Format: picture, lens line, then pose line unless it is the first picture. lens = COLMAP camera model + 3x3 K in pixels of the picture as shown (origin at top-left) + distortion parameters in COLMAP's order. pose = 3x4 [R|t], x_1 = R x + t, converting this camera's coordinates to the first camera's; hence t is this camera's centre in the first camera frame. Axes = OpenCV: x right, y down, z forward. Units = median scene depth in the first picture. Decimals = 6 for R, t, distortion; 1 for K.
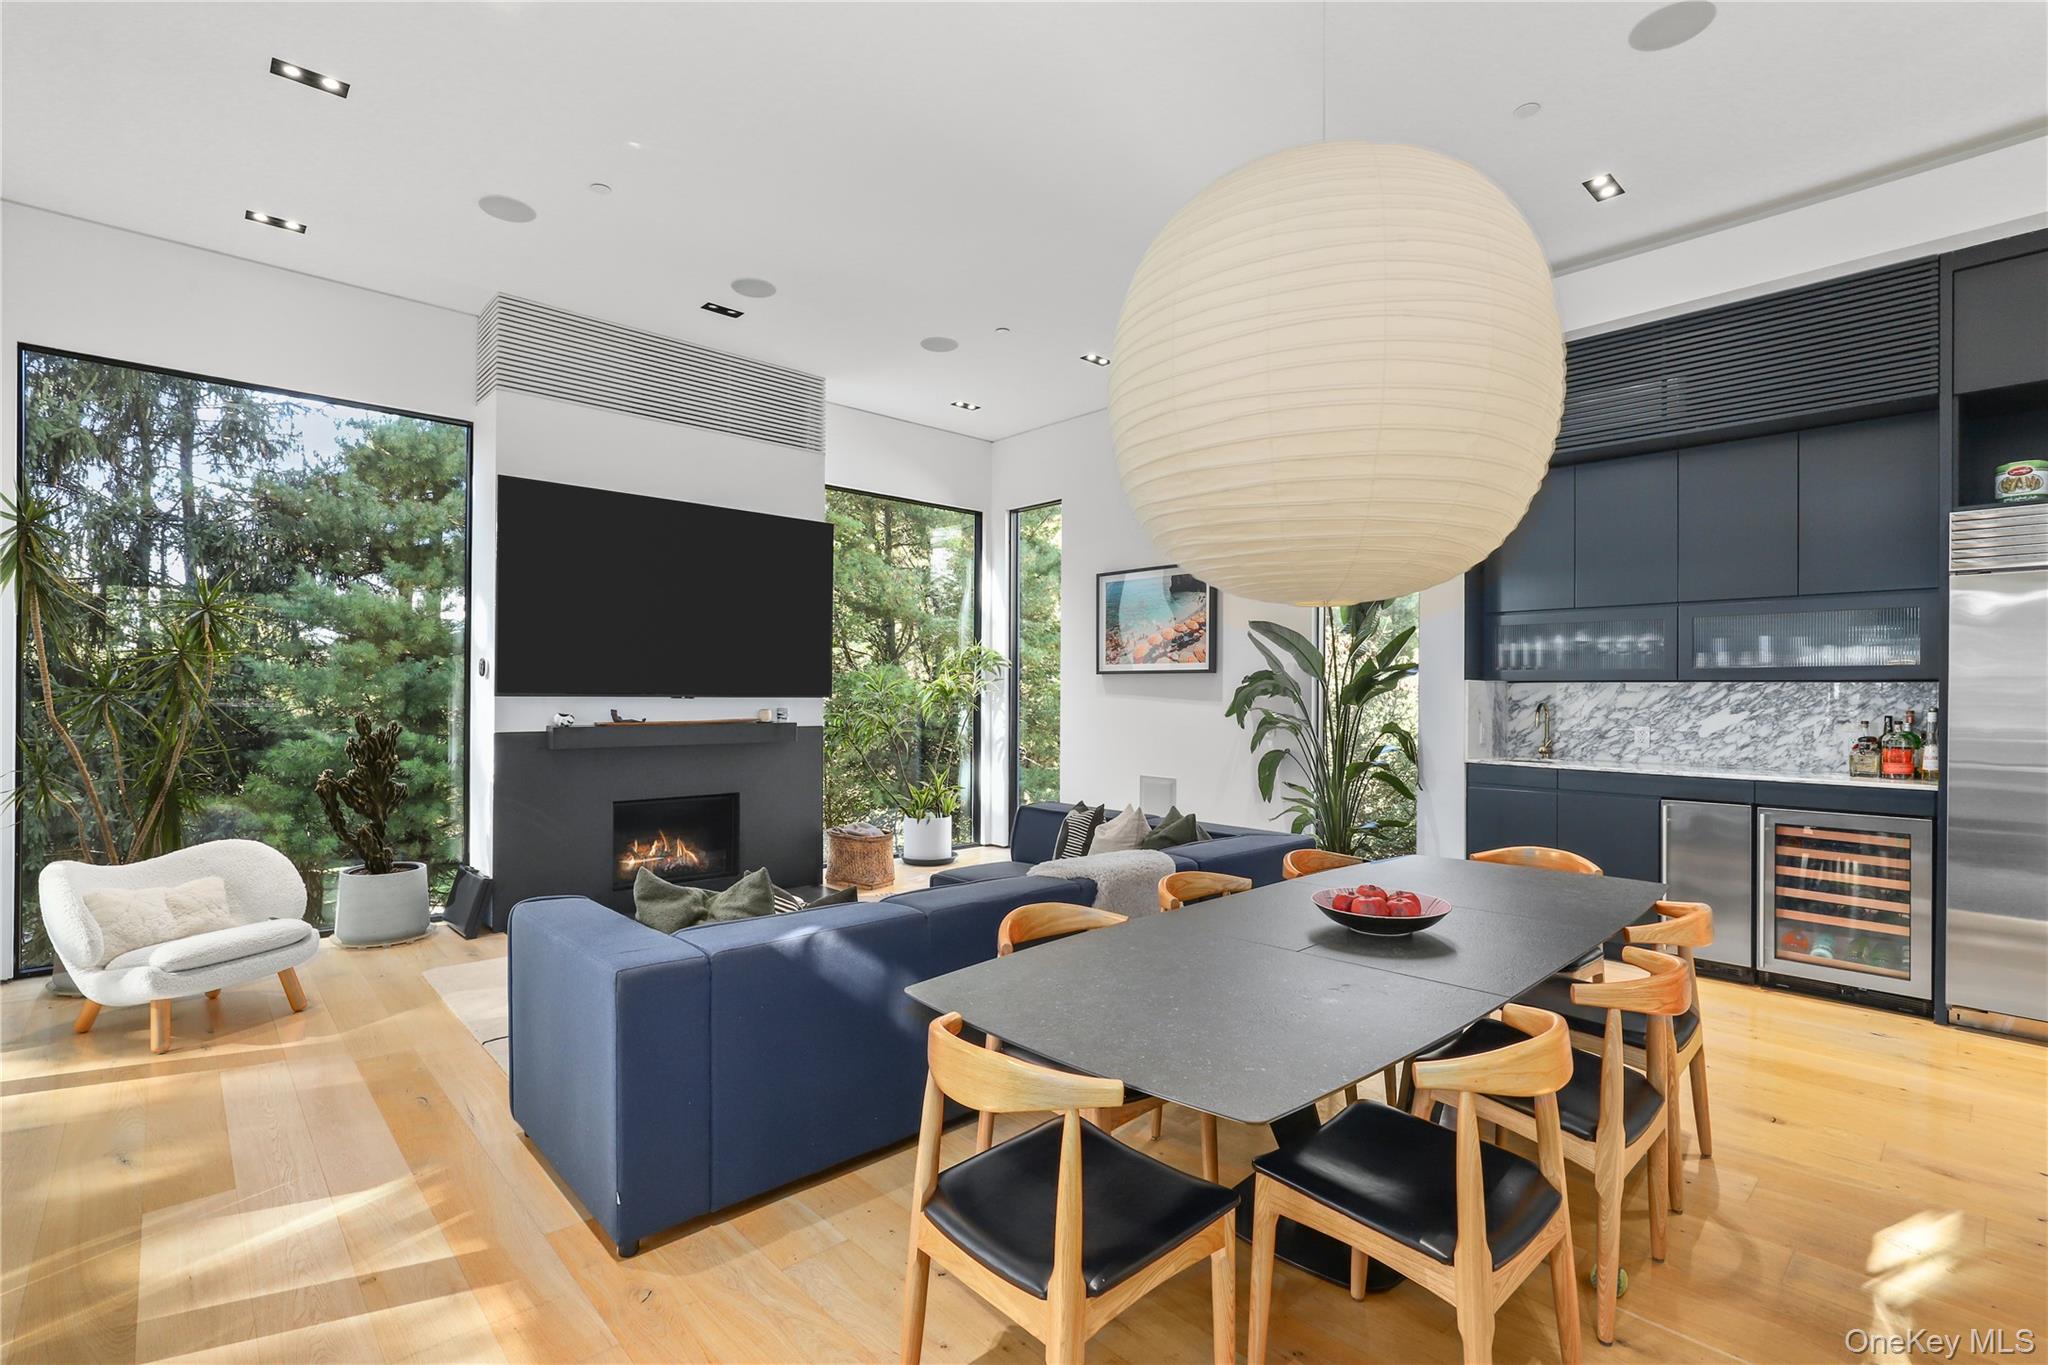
lens RADIAL K [[949.4, 0, 1024.0], [0, 949.4, 682.5], [0, 0, 1]] dist [-0.000109, 0.001285]
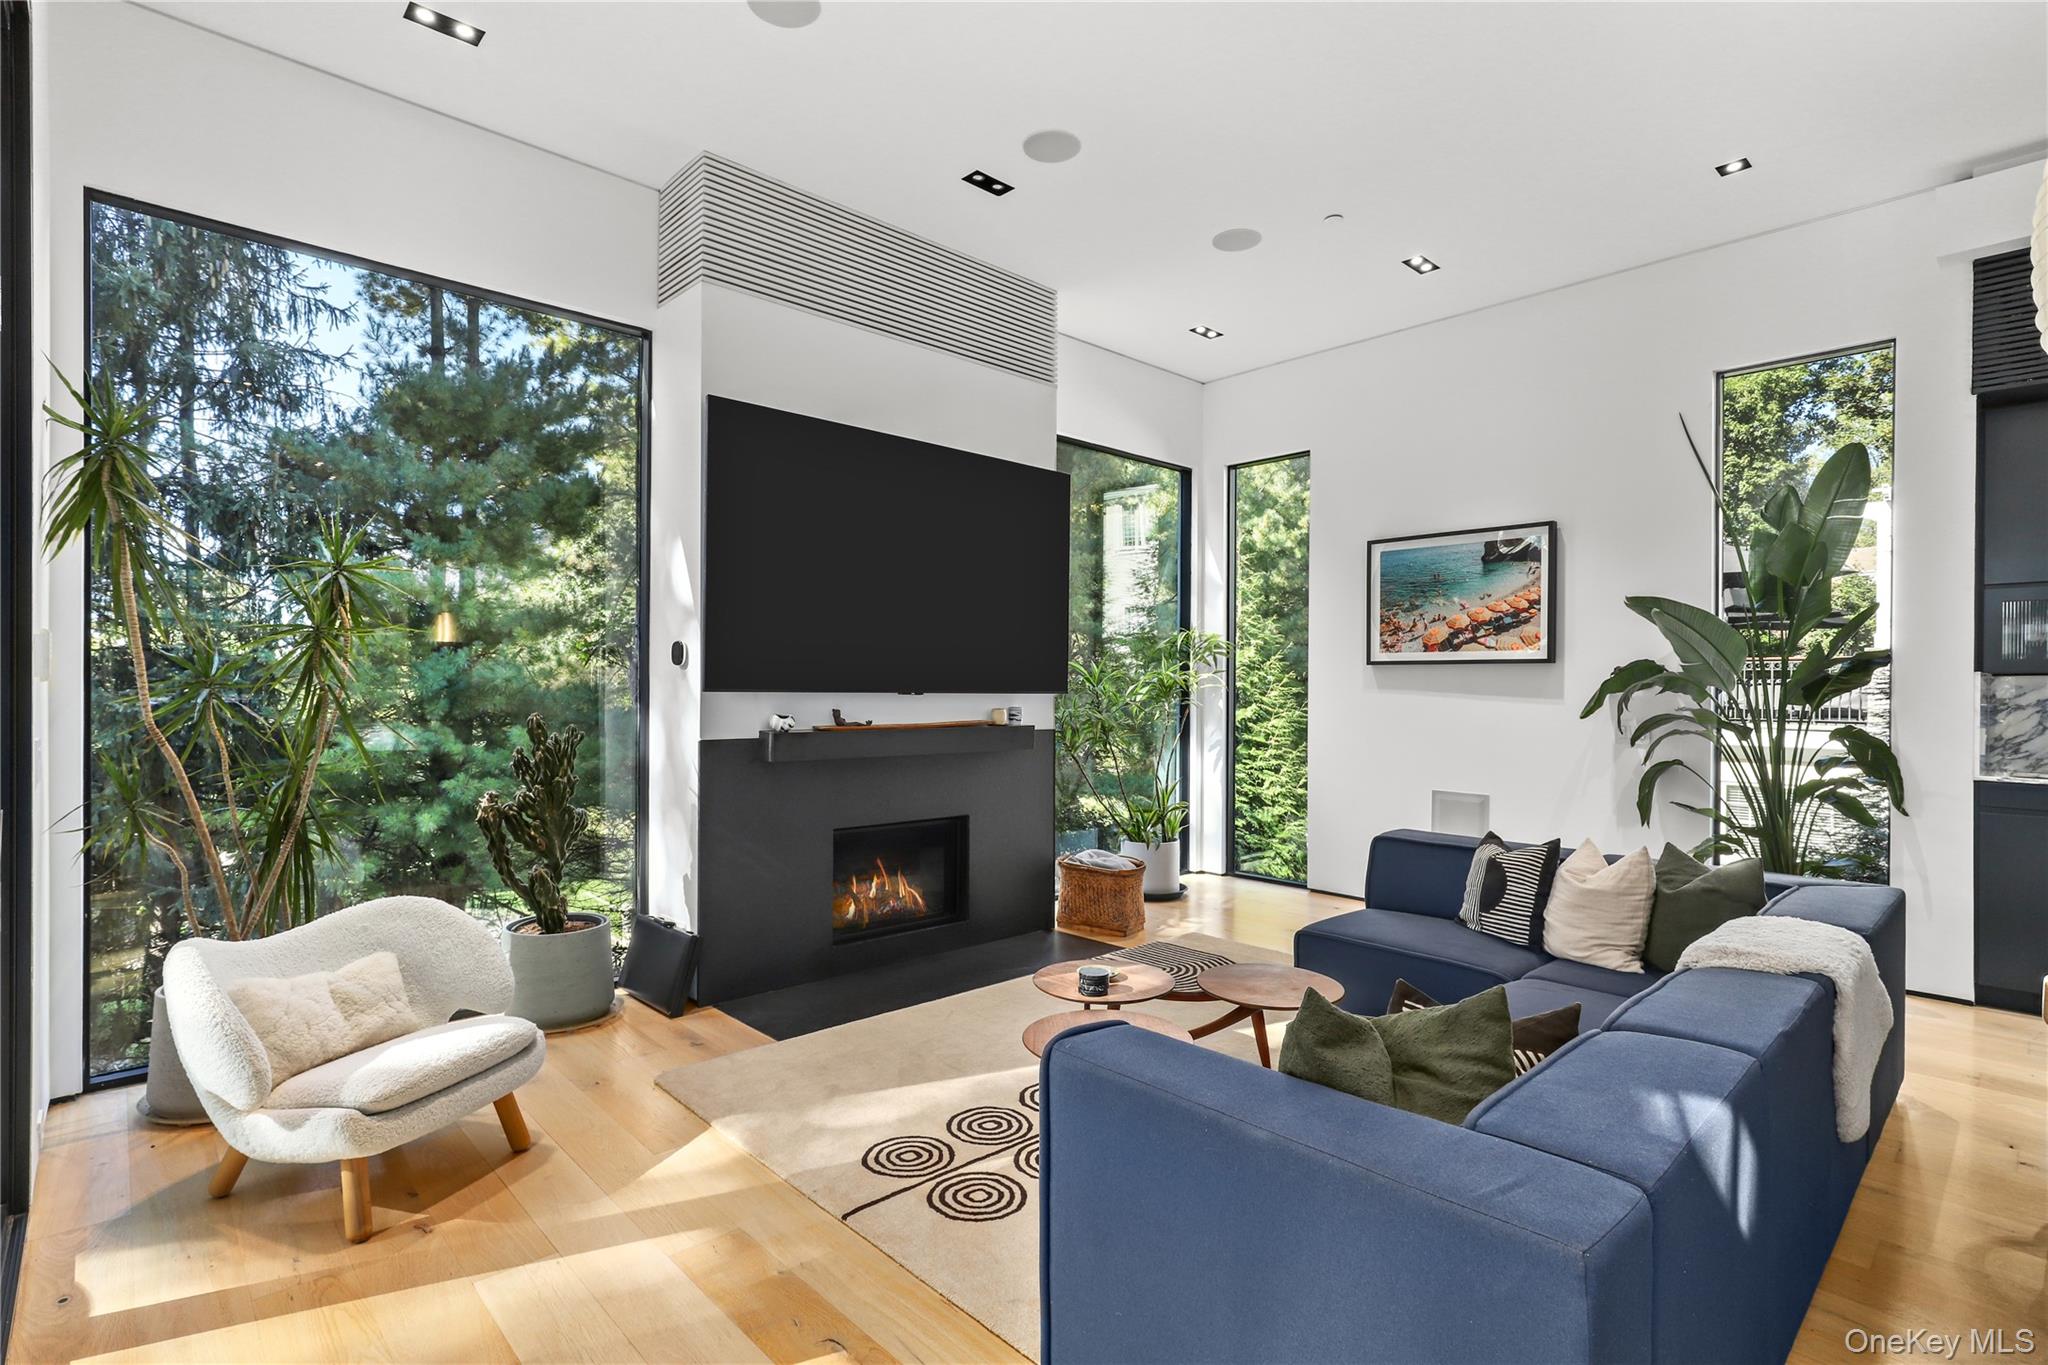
lens RADIAL K [[993.5, 0, 1025.2], [0, 993.5, 681.1], [0, 0, 1]] dist [-0.000786, -0.000105]
pose [[0.999897, 0.001202, 0.014279, -0.289725], [-0.001261, 0.999991, 0.004155, 0.002509], [-0.014274, -0.004173, 0.999889, 0.198066]]
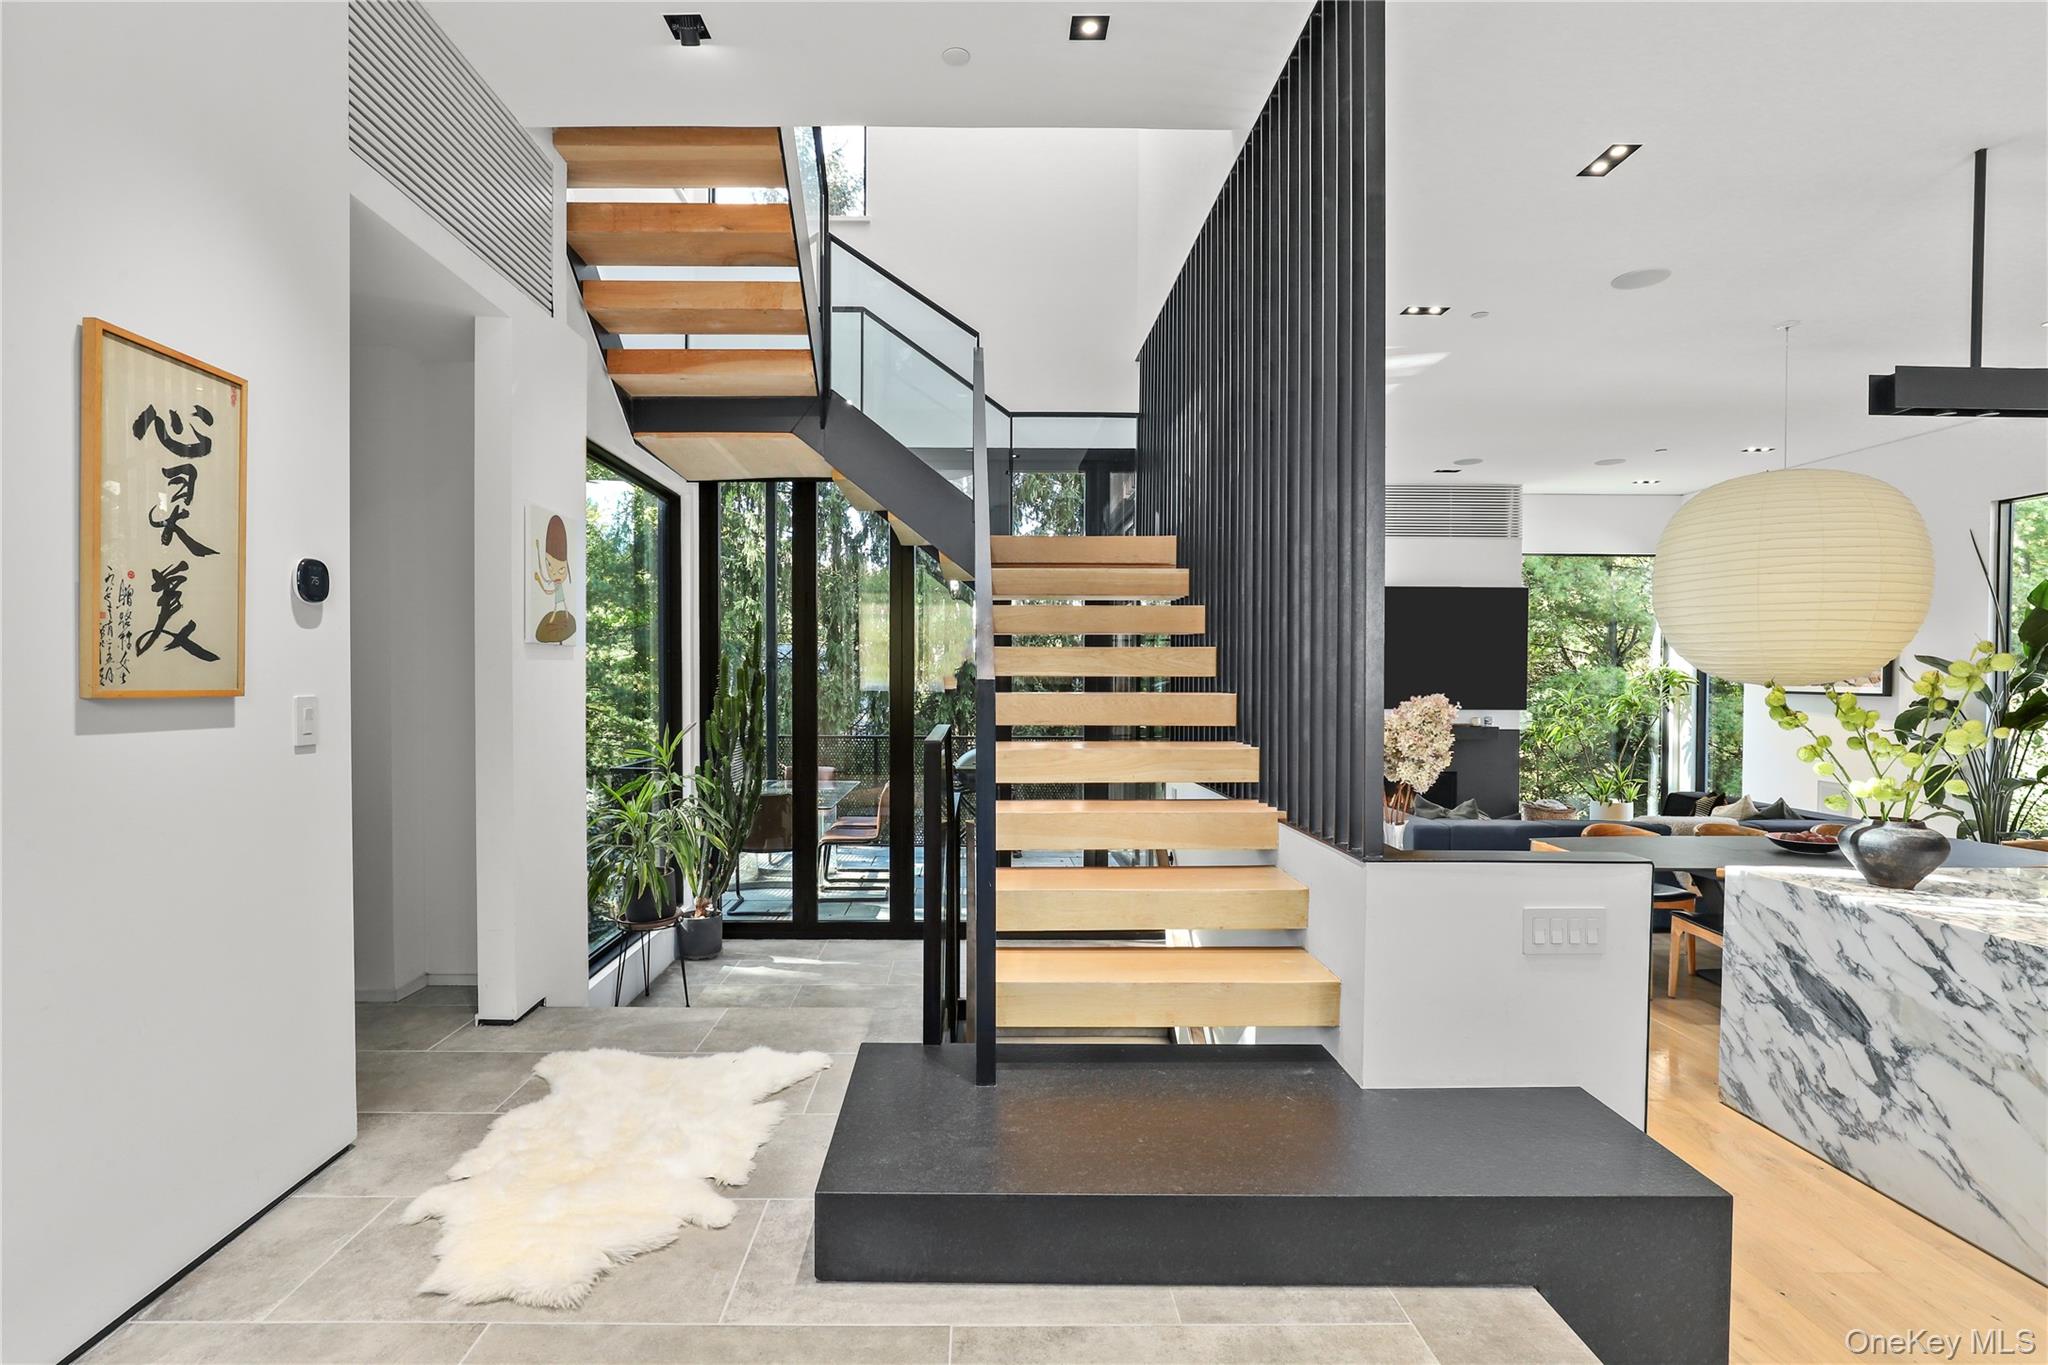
lens RADIAL K [[982.9, 0, 983.5], [0, 982.9, 683.3], [0, 0, 1]] dist [-0.018152, 0.009432]
pose [[0.742151, 0.004454, -0.670217, 0.200624], [0.006405, 0.999885, 0.013738, -0.056286], [0.670202, -0.014488, 0.742038, -0.718232]]
